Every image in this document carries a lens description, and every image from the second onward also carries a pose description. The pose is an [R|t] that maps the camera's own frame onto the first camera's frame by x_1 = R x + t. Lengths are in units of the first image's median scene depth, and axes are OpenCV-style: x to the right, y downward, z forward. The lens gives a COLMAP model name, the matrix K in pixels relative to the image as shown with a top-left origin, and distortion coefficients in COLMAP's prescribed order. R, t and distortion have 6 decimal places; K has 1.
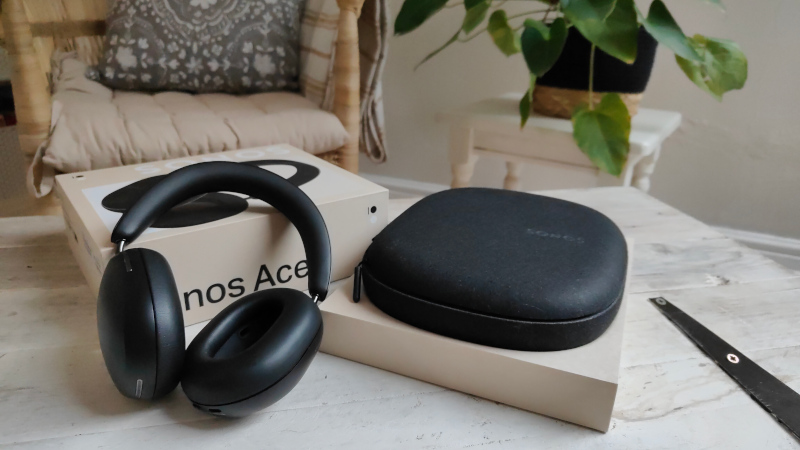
lens RADIAL K [[590.9, 0, 394.3], [0, 590.9, 231.4], [0, 0, 1]] dist [-0.011957, -0.014832]
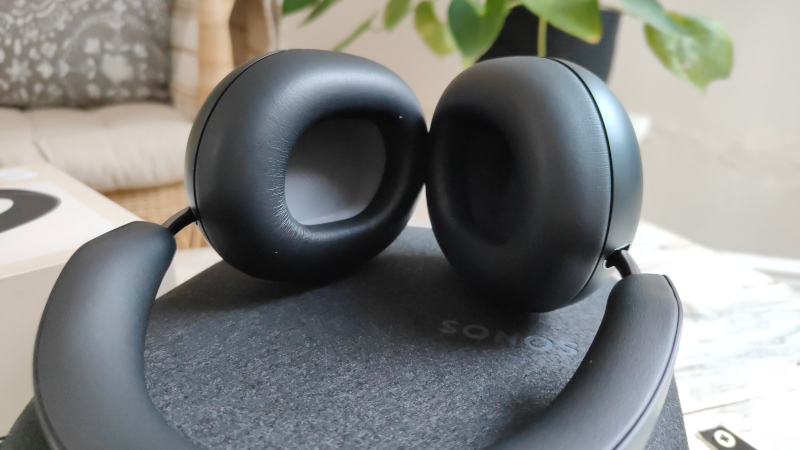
lens RADIAL K [[590.9, 0, 399.0], [0, 590.9, 225.6], [0, 0, 1]] dist [-0.011957, -0.014832]
pose [[0.995390, -0.046754, 0.083742, 0.075532], [0.051566, 0.997084, -0.056250, -0.023396], [-0.080868, 0.060309, 0.994899, 0.266874]]
